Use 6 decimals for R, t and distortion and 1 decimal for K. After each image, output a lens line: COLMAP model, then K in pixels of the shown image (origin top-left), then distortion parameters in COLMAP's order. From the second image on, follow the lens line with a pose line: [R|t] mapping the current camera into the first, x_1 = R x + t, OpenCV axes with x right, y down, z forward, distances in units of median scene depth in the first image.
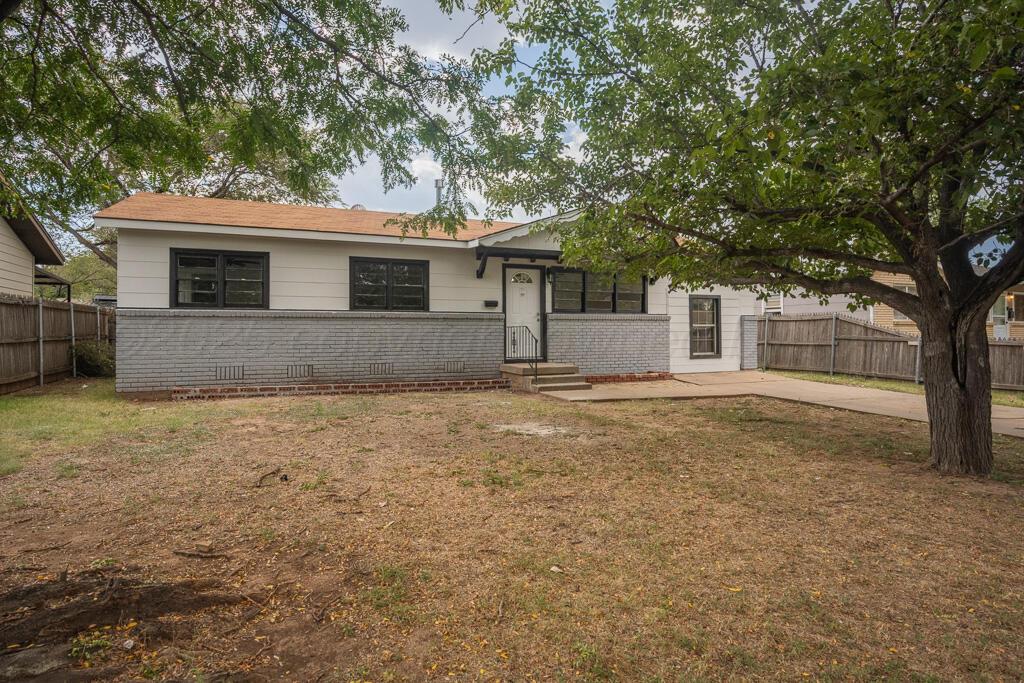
lens RADIAL K [[568.6, 0, 510.9], [0, 568.6, 336.2], [0, 0, 1]] dist [-0.003158, -0.000090]
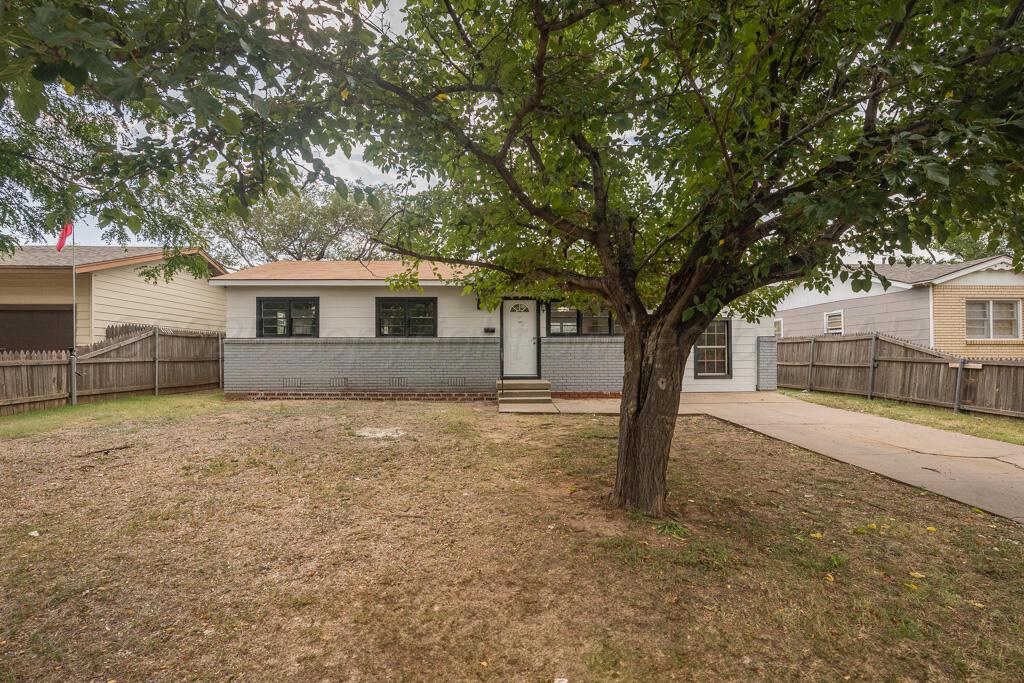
lens RADIAL K [[459.1, 0, 513.0], [0, 459.1, 351.1], [0, 0, 1]] dist [-0.000634, -0.000024]
pose [[0.929069, -0.004560, -0.369879, 0.373707], [-0.001210, 0.999881, -0.015367, 0.002553], [0.369906, 0.014725, 0.928953, 0.107128]]
